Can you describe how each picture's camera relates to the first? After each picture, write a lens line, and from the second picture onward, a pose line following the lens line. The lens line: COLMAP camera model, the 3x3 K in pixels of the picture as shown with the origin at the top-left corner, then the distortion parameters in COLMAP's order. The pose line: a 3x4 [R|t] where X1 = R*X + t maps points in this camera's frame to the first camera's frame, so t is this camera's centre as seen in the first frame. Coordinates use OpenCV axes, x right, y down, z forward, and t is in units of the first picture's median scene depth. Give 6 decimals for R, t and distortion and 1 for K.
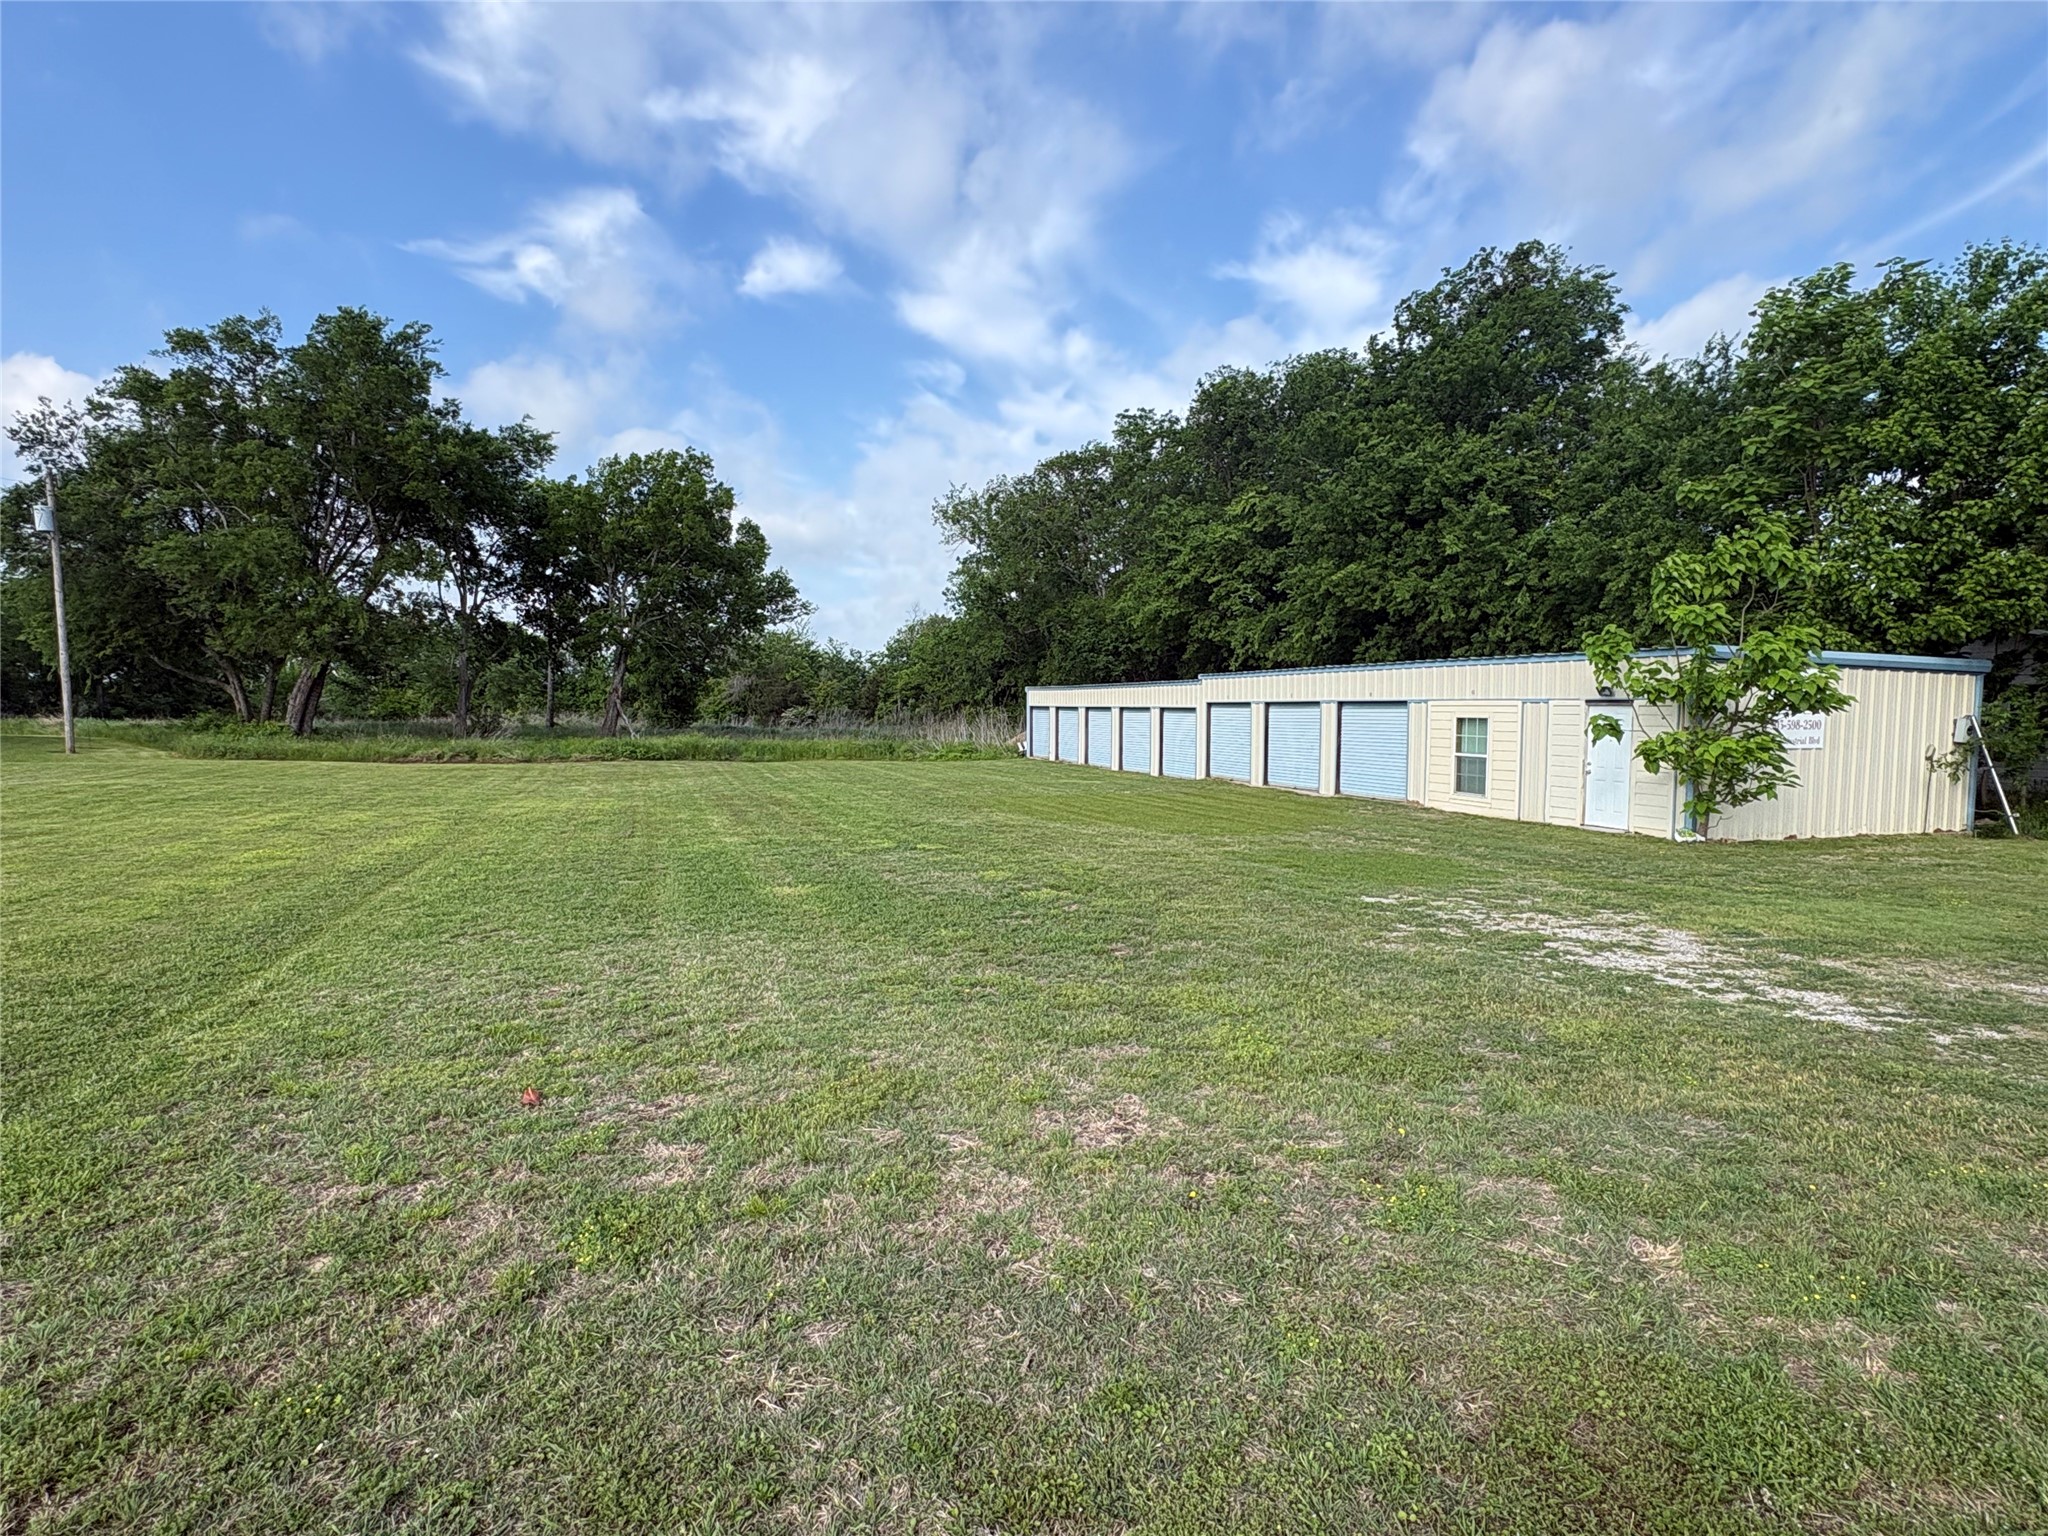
lens RADIAL K [[1056.1, 0, 1039.4], [0, 1056.1, 768.5], [0, 0, 1]] dist [0.005340, 0.000990]
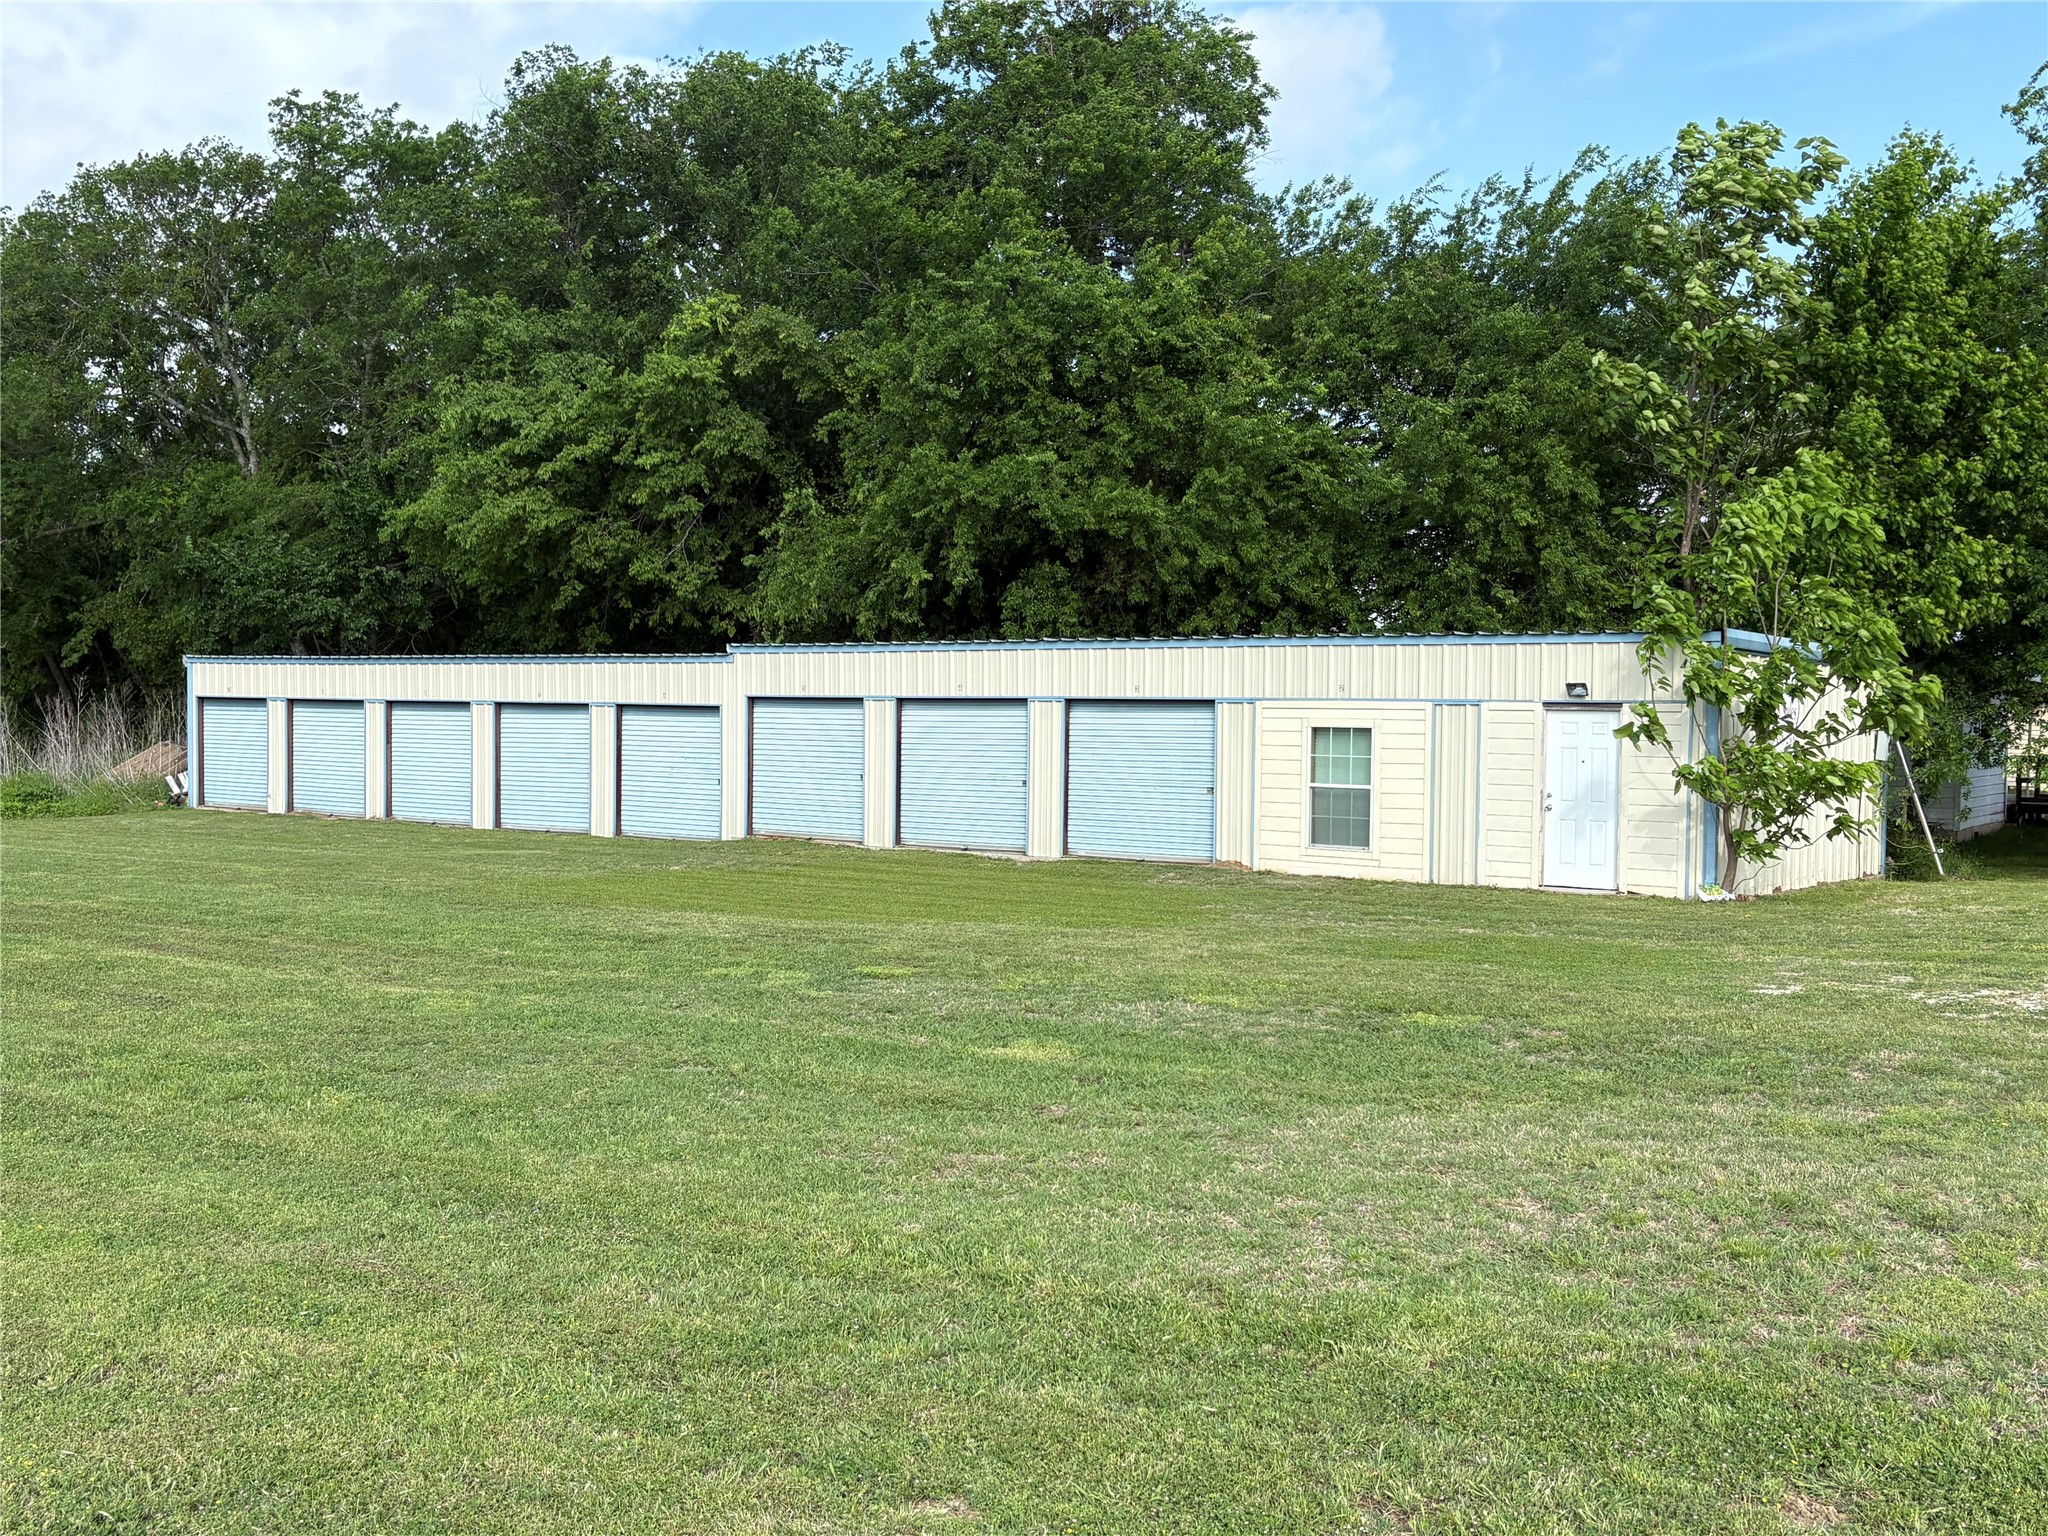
lens RADIAL K [[2088.6, 0, 1027.1], [0, 2088.6, 762.5], [0, 0, 1]] dist [0.078229, 0.000000]
pose [[0.846173, 0.000601, 0.532908, -0.246704], [0.017720, 0.999415, -0.029264, 0.004140], [-0.532614, 0.034206, 0.845667, 0.017441]]
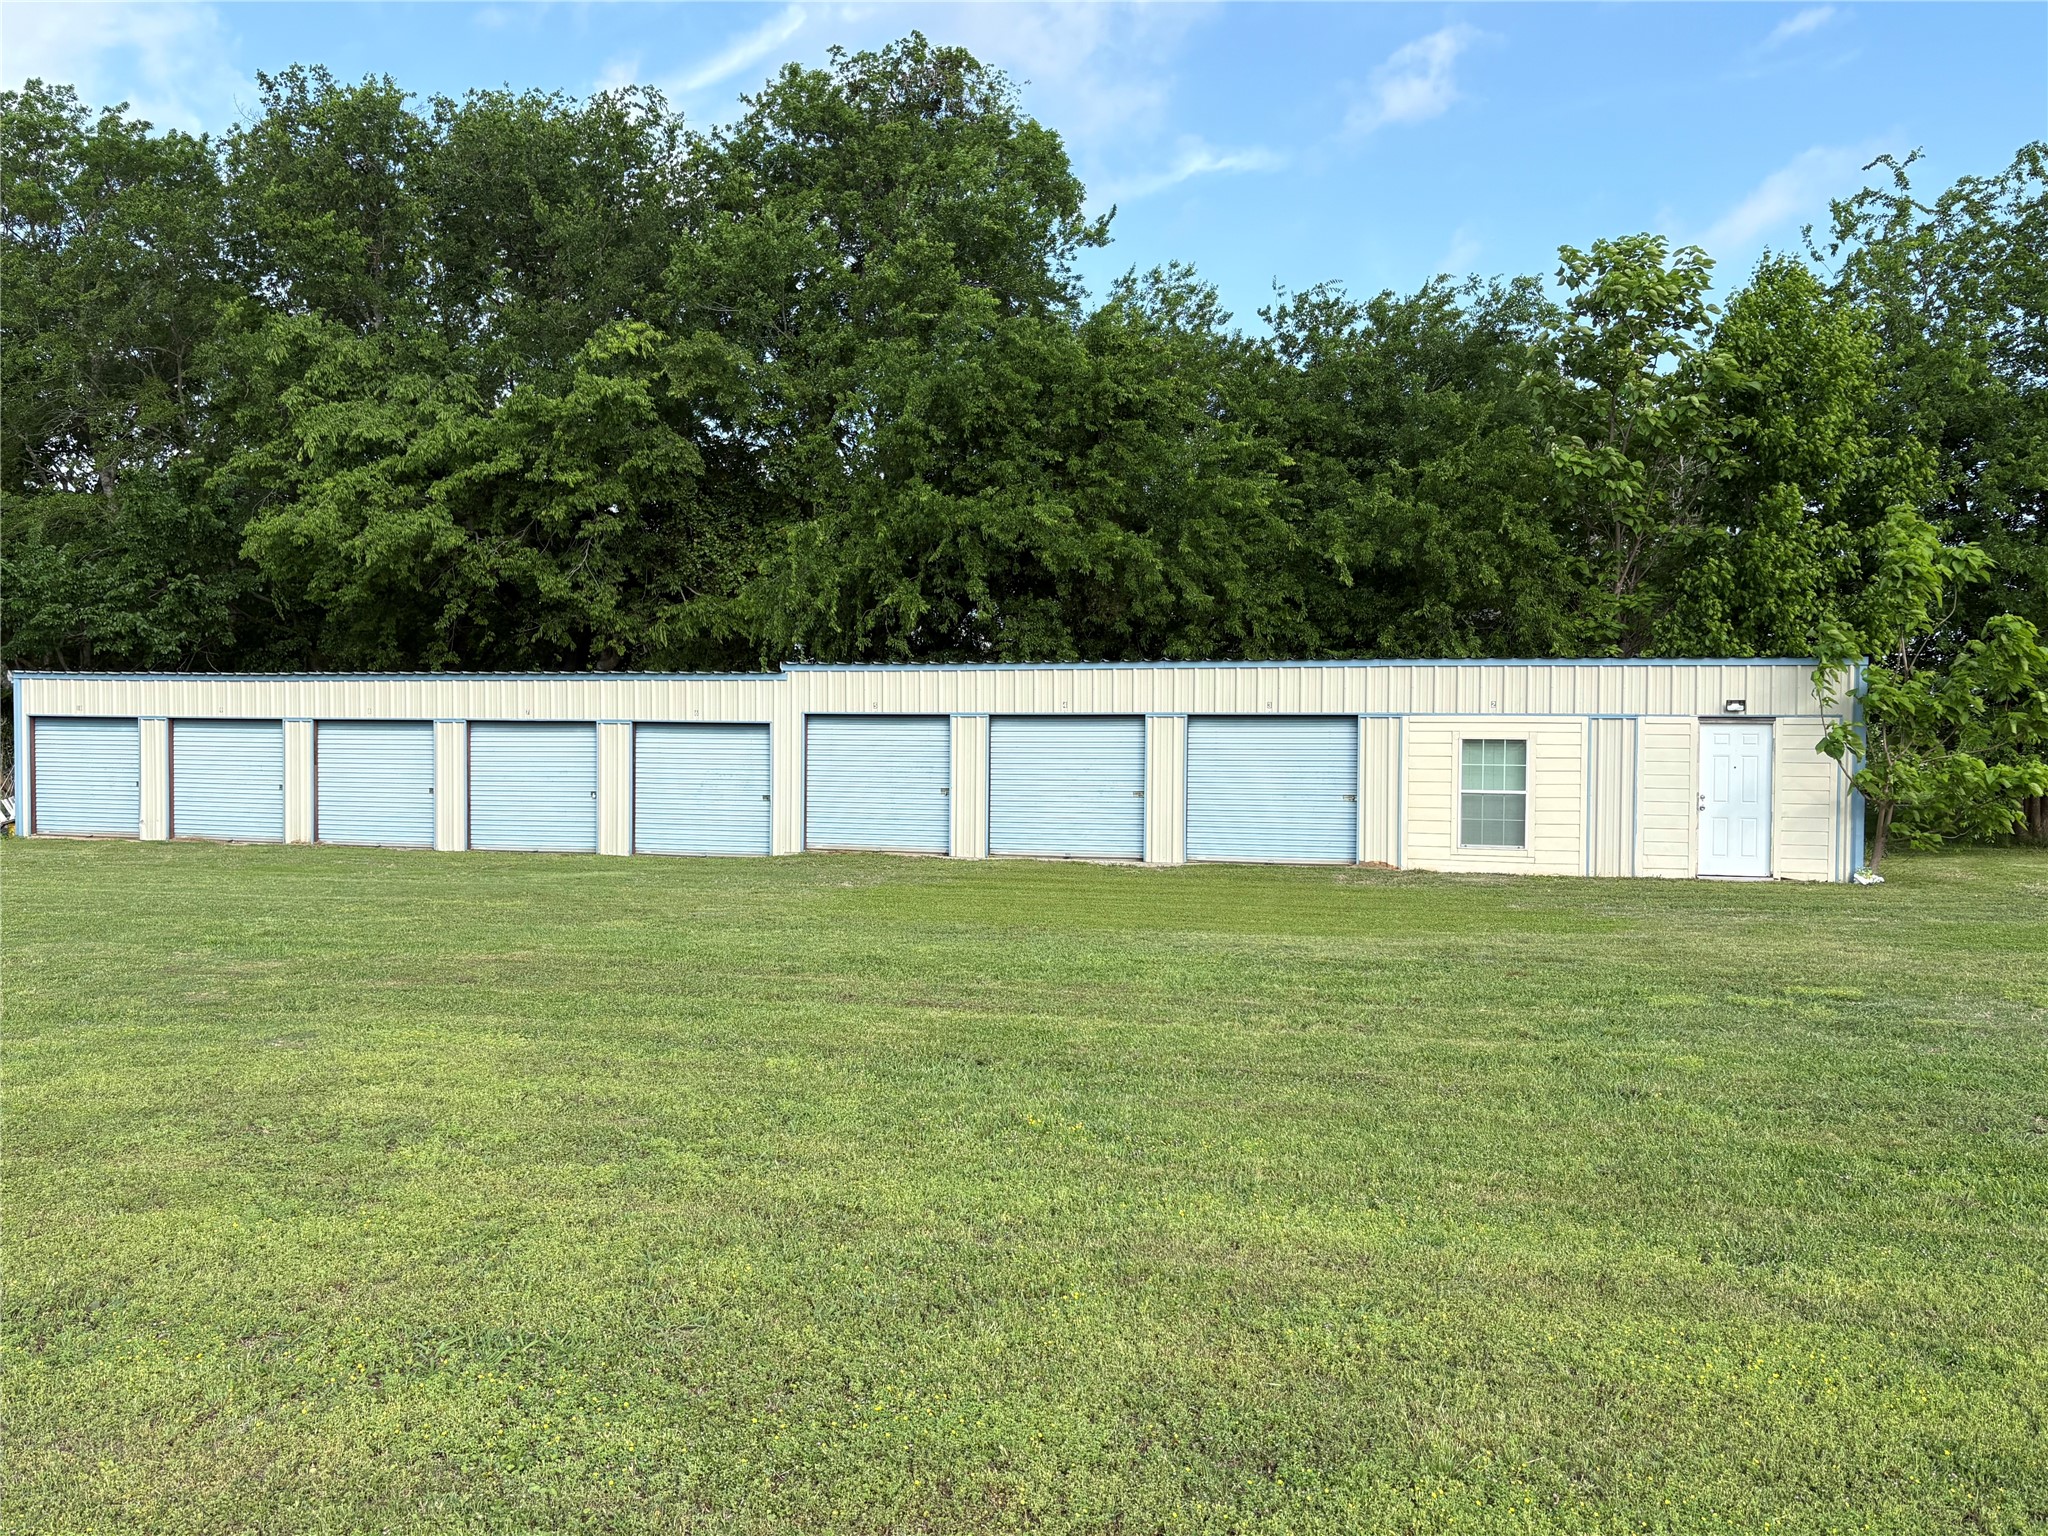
lens RADIAL K [[1669.7, 0, 1020.9], [0, 1669.7, 778.7], [0, 0, 1]] dist [0.026350, -0.000888]
pose [[0.598074, -0.017552, 0.801248, -0.400163], [0.041363, 0.999104, -0.008988, -0.014065], [-0.800372, 0.038517, 0.598264, 0.333943]]
